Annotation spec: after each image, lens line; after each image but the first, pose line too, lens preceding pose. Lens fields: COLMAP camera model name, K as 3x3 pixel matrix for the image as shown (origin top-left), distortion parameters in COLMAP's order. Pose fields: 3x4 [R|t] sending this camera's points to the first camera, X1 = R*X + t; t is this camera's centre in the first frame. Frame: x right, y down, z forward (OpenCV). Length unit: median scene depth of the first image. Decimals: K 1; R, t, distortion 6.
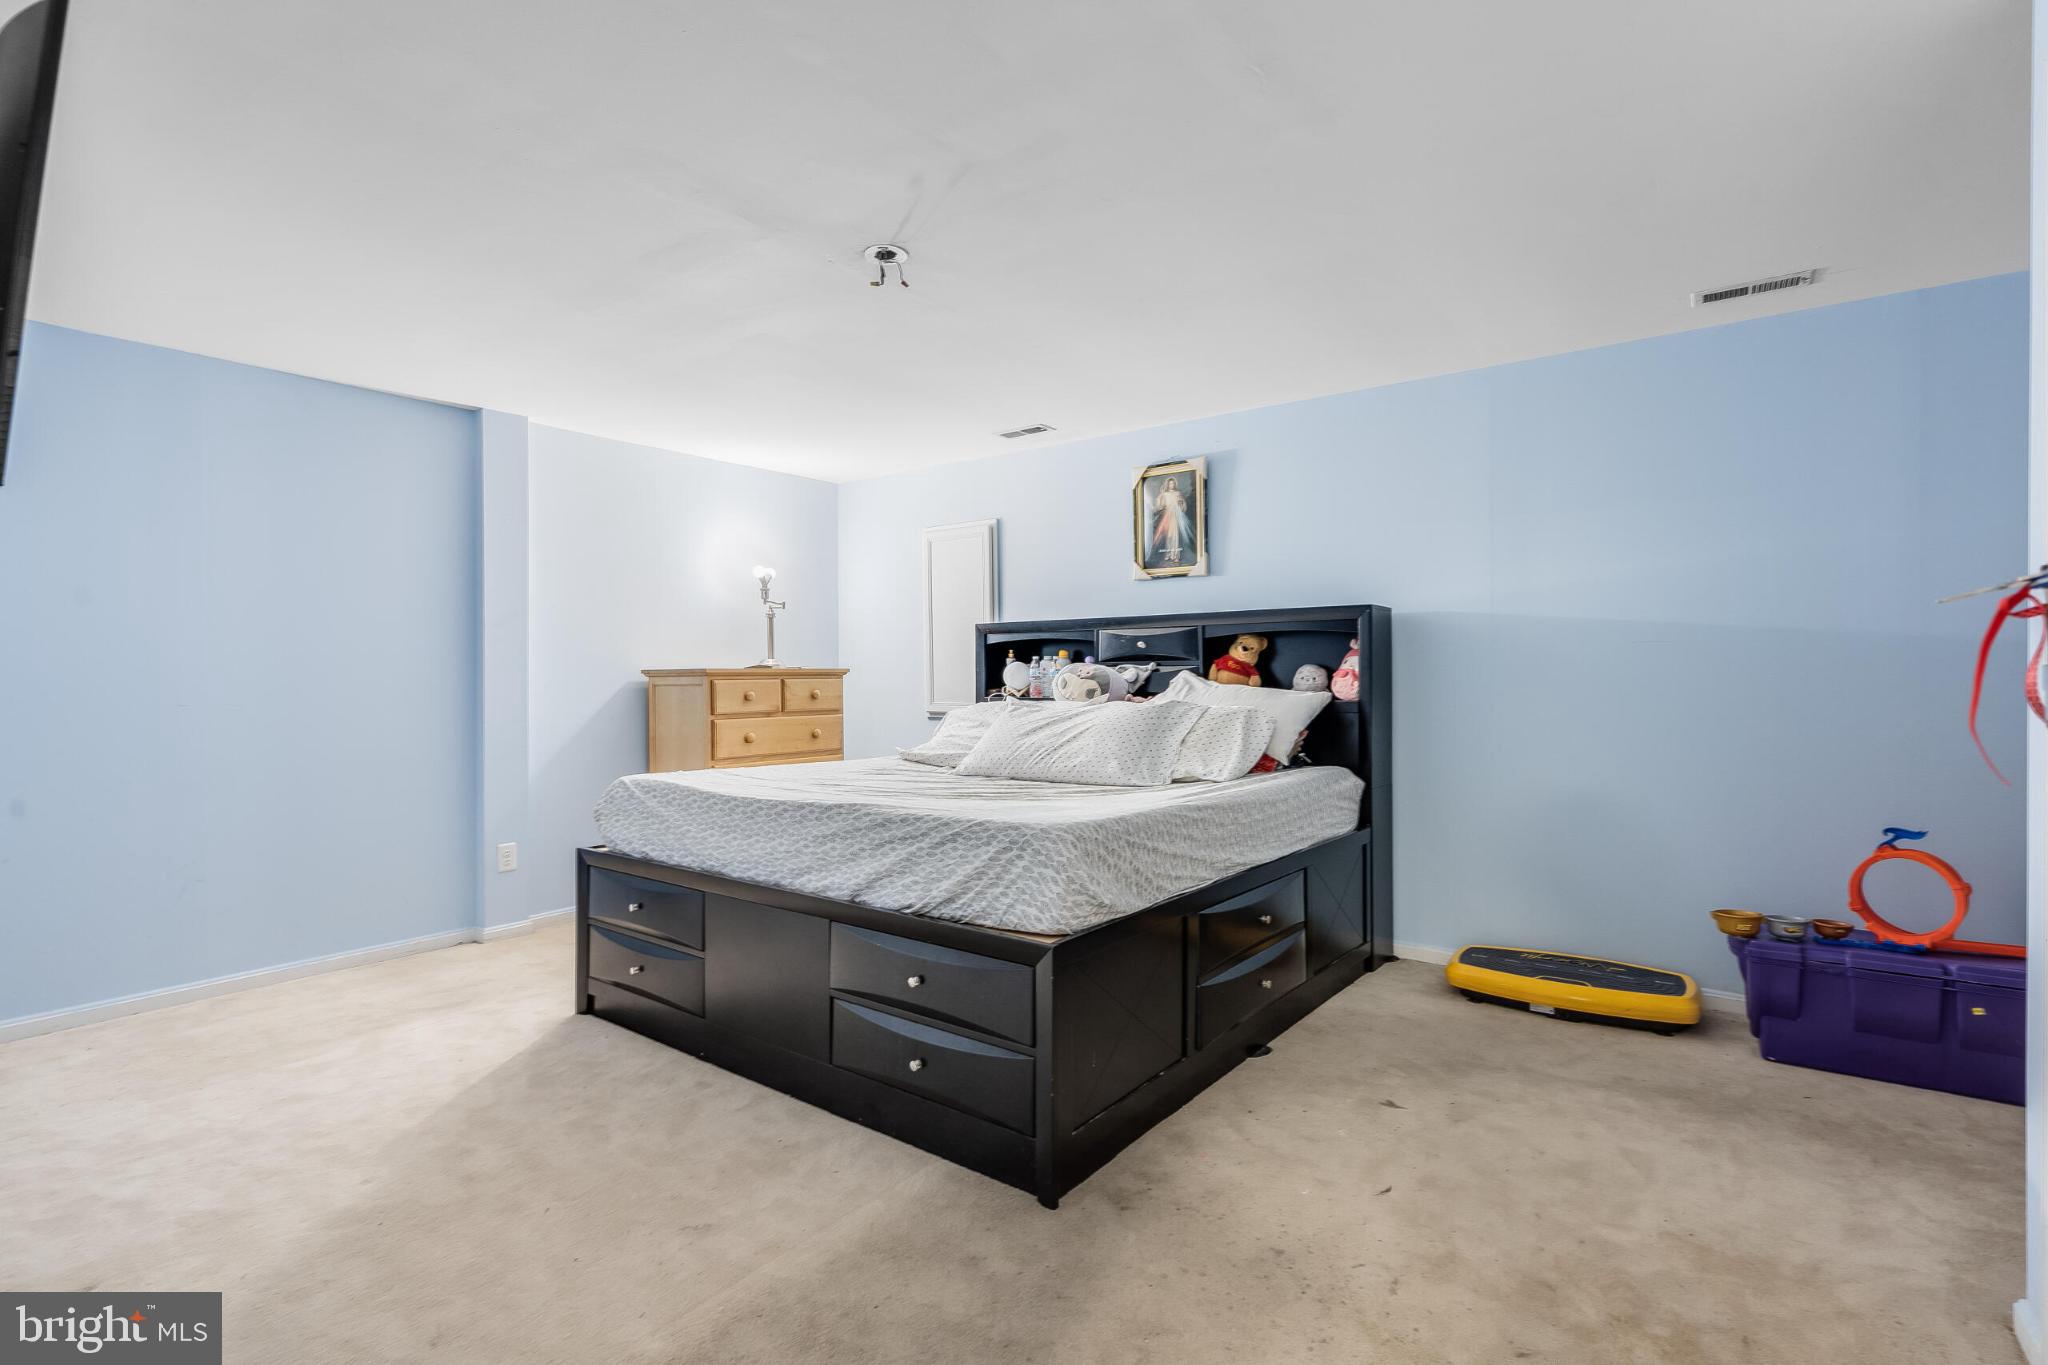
lens RADIAL K [[942.4, 0, 1012.1], [0, 942.4, 677.0], [0, 0, 1]] dist [0.003353, 0.000663]
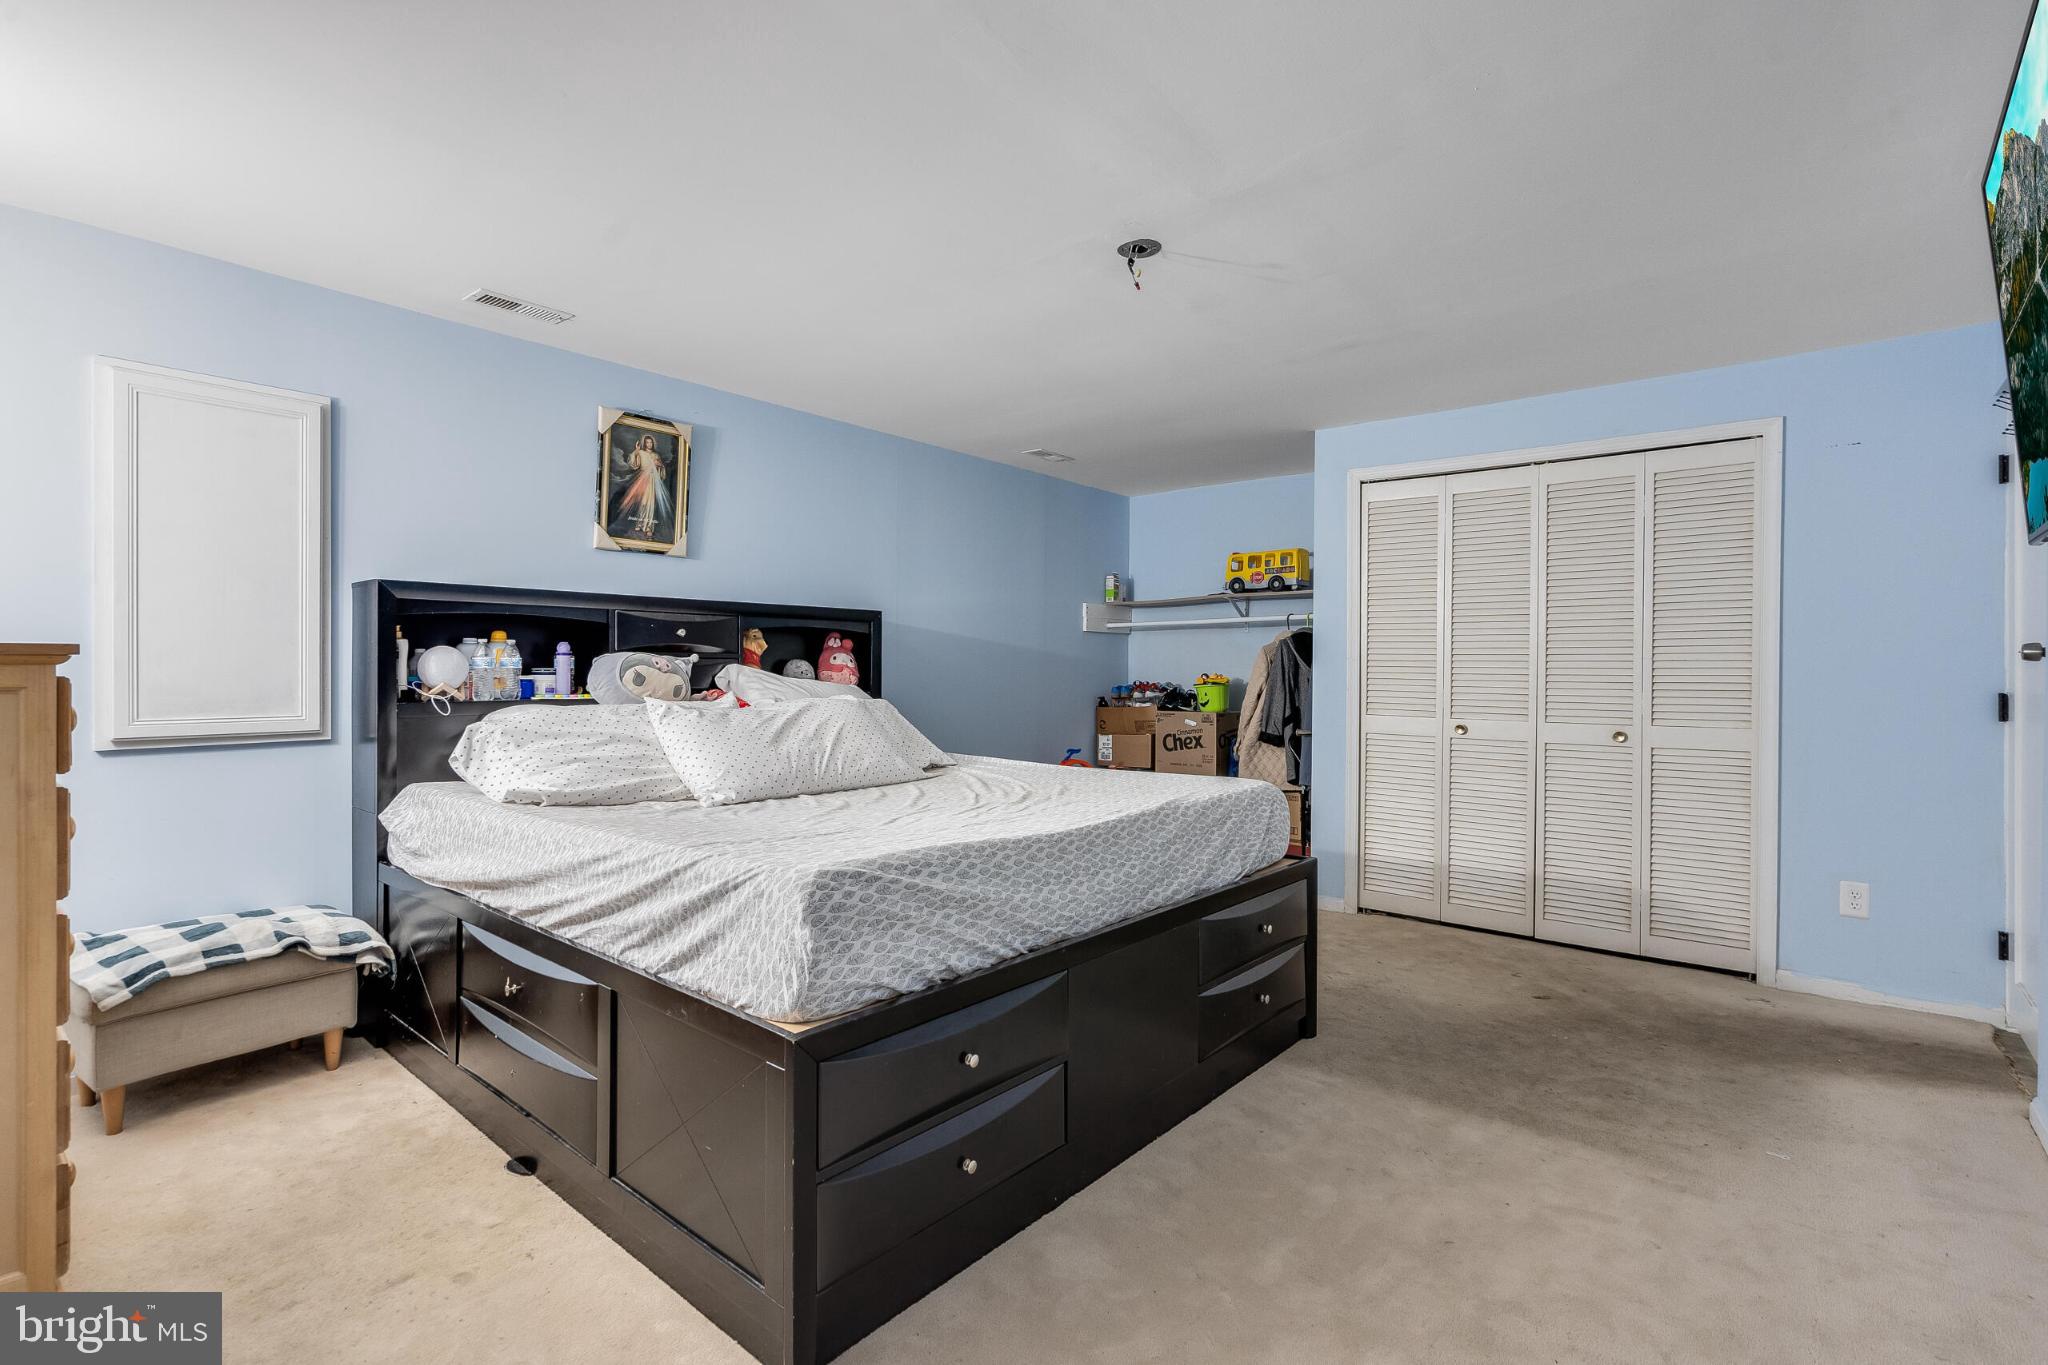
lens RADIAL K [[942.4, 0, 1012.1], [0, 942.4, 677.0], [0, 0, 1]] dist [0.003353, 0.000663]
pose [[0.065440, -0.005014, 0.997844, -0.662791], [-0.007364, 0.999958, 0.005508, -0.001343], [-0.997829, -0.007709, 0.065400, 0.623951]]
